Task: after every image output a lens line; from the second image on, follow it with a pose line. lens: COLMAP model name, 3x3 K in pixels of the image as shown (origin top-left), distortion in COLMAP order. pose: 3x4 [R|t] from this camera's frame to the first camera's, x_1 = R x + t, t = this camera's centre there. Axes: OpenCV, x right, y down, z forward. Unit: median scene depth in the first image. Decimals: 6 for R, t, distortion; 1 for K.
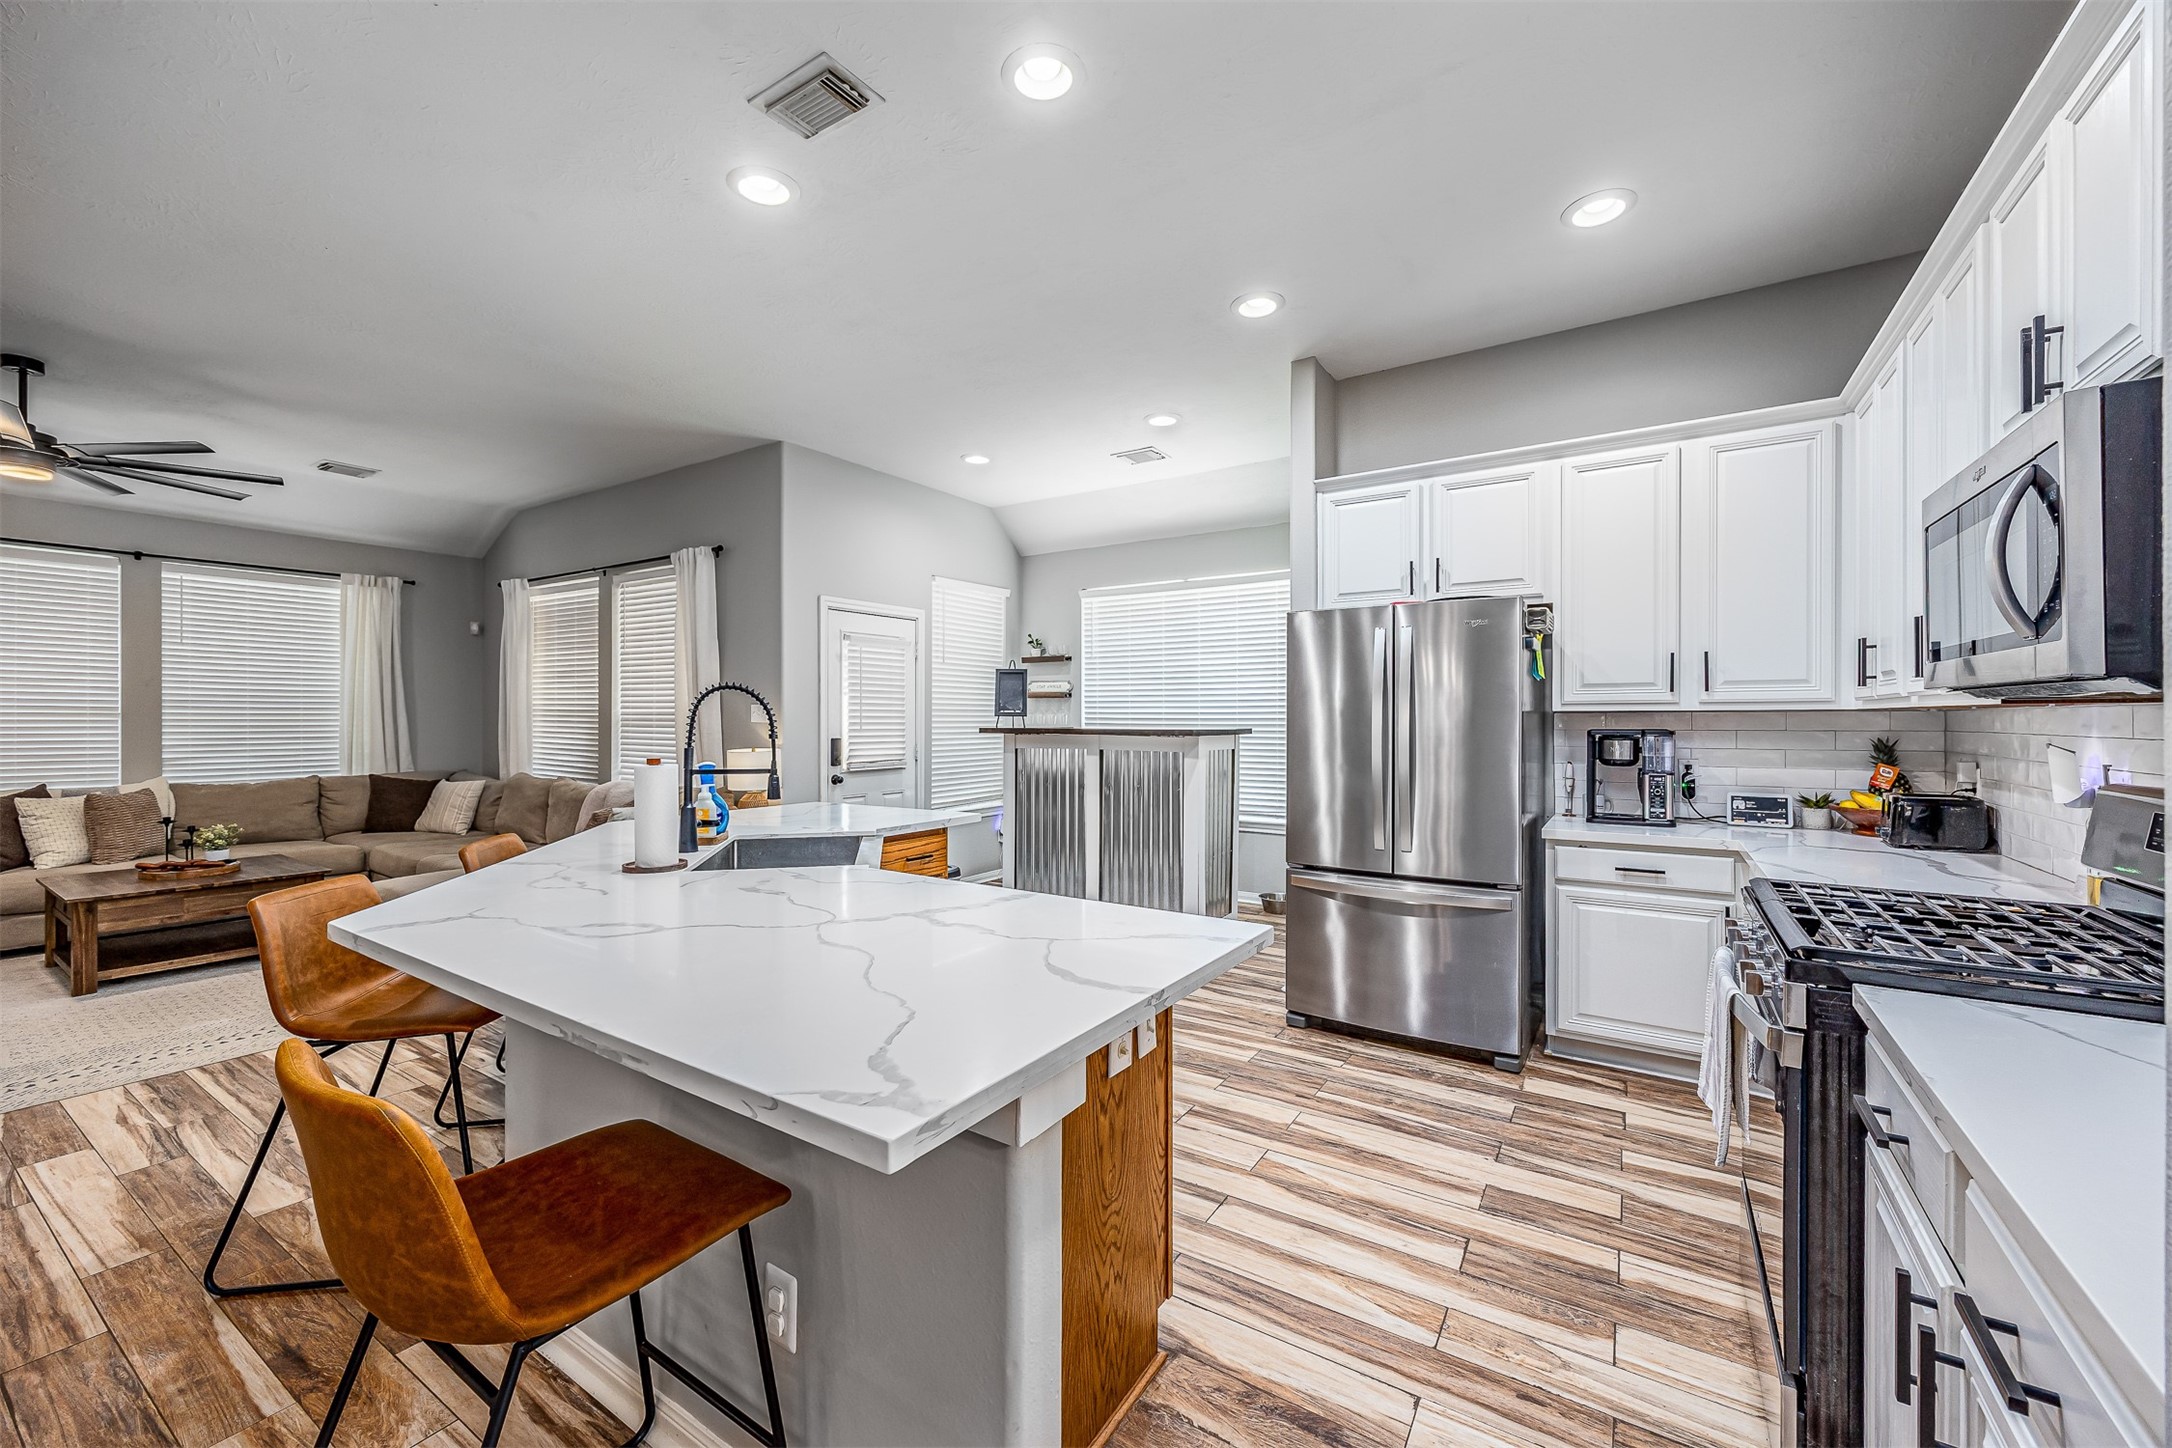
lens RADIAL K [[855.6, 0, 1079.4], [0, 855.6, 719.6], [0, 0, 1]] dist [0.003745, -0.000145]
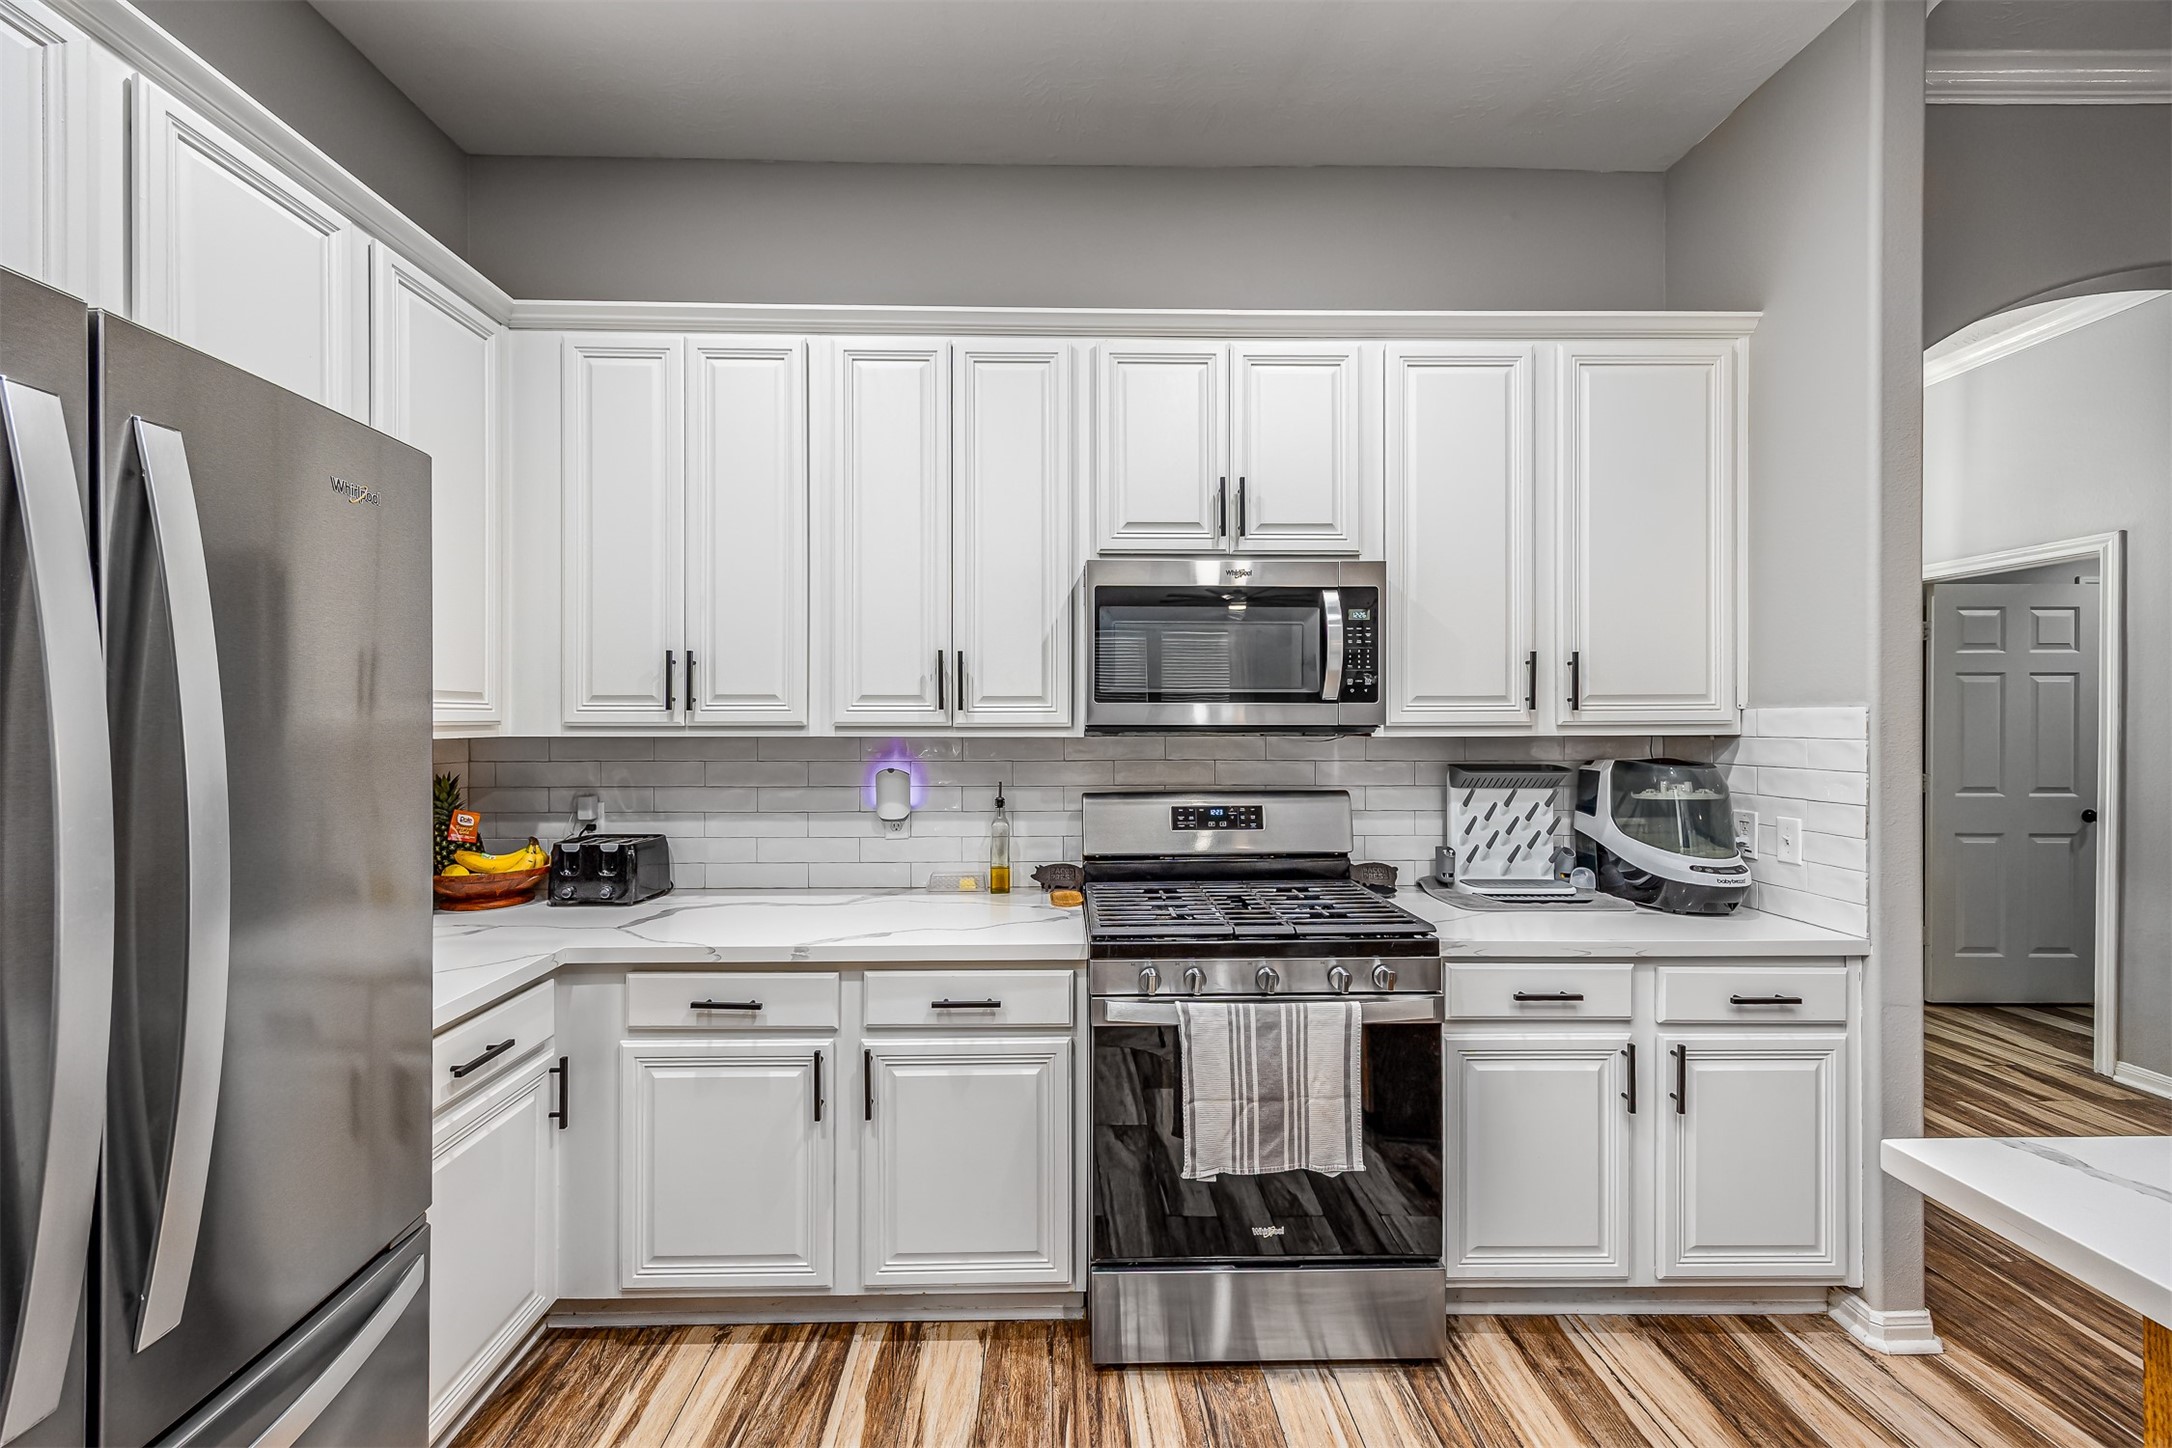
lens RADIAL K [[859.9, 0, 1077.0], [0, 859.9, 720.4], [0, 0, 1]] dist [0.003247, -0.000501]
pose [[-0.565995, -0.000717, 0.824408, 0.014649], [0.001496, 0.999997, 0.001897, -0.014984], [-0.824407, 0.002307, -0.565992, 0.558953]]
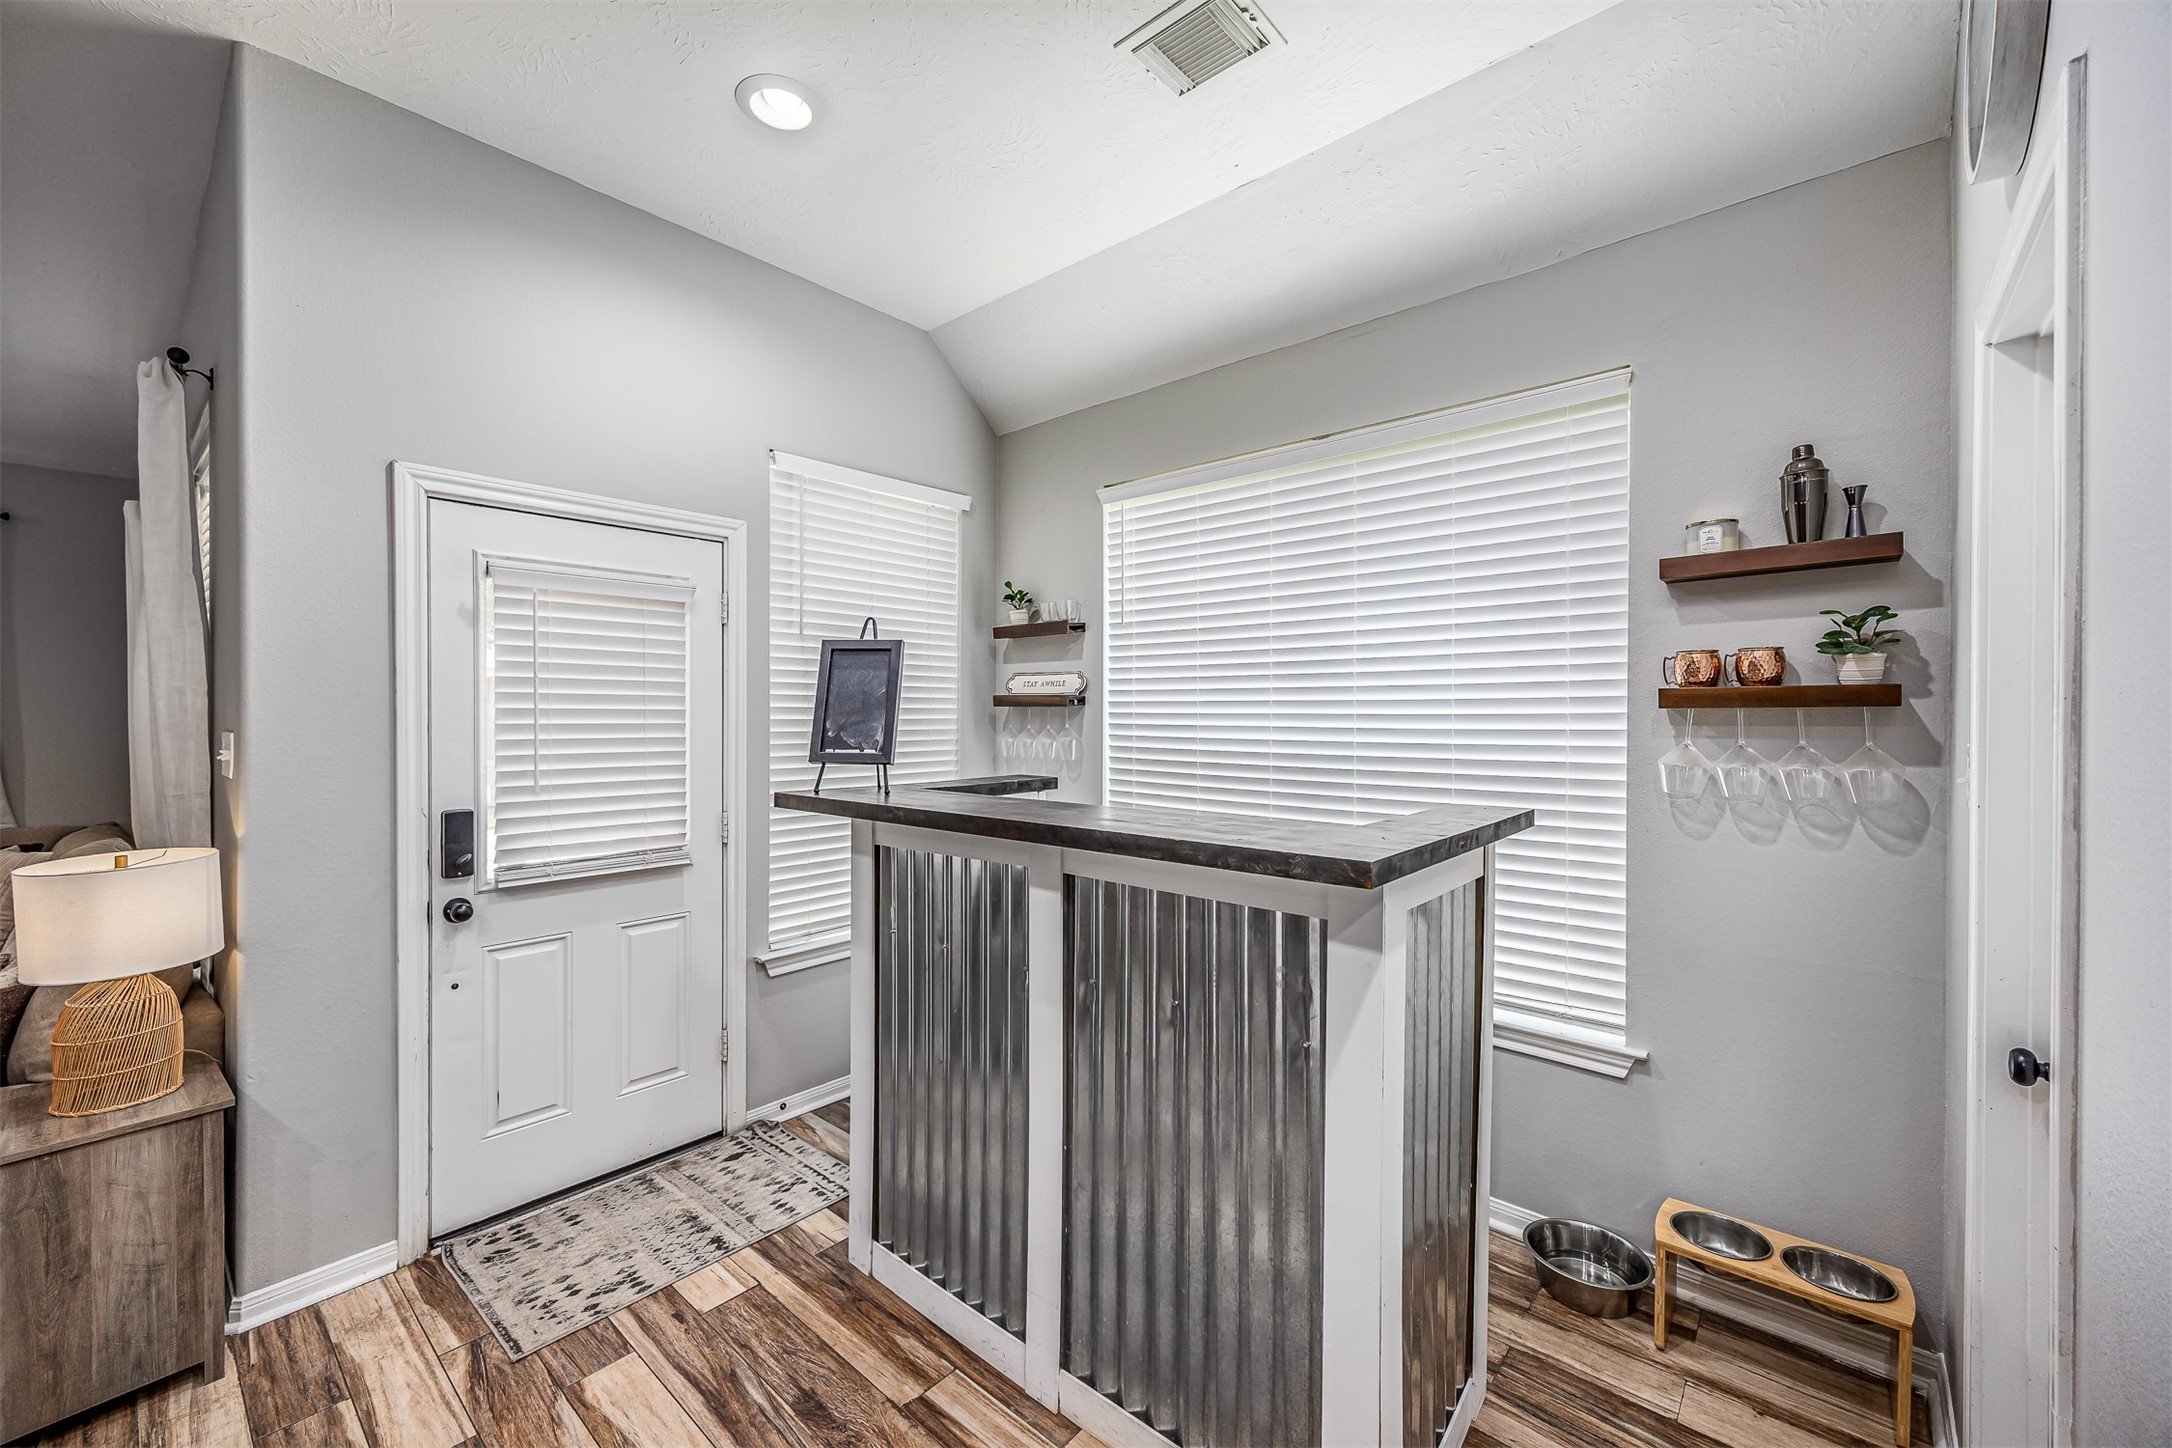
lens RADIAL K [[855.6, 0, 1079.4], [0, 855.6, 719.6], [0, 0, 1]] dist [0.003745, -0.000145]
pose [[0.990079, 0.001770, -0.140500, 0.072616], [-0.001227, 0.999991, 0.003952, -0.024845], [0.140506, -0.003740, 0.990073, 0.639502]]
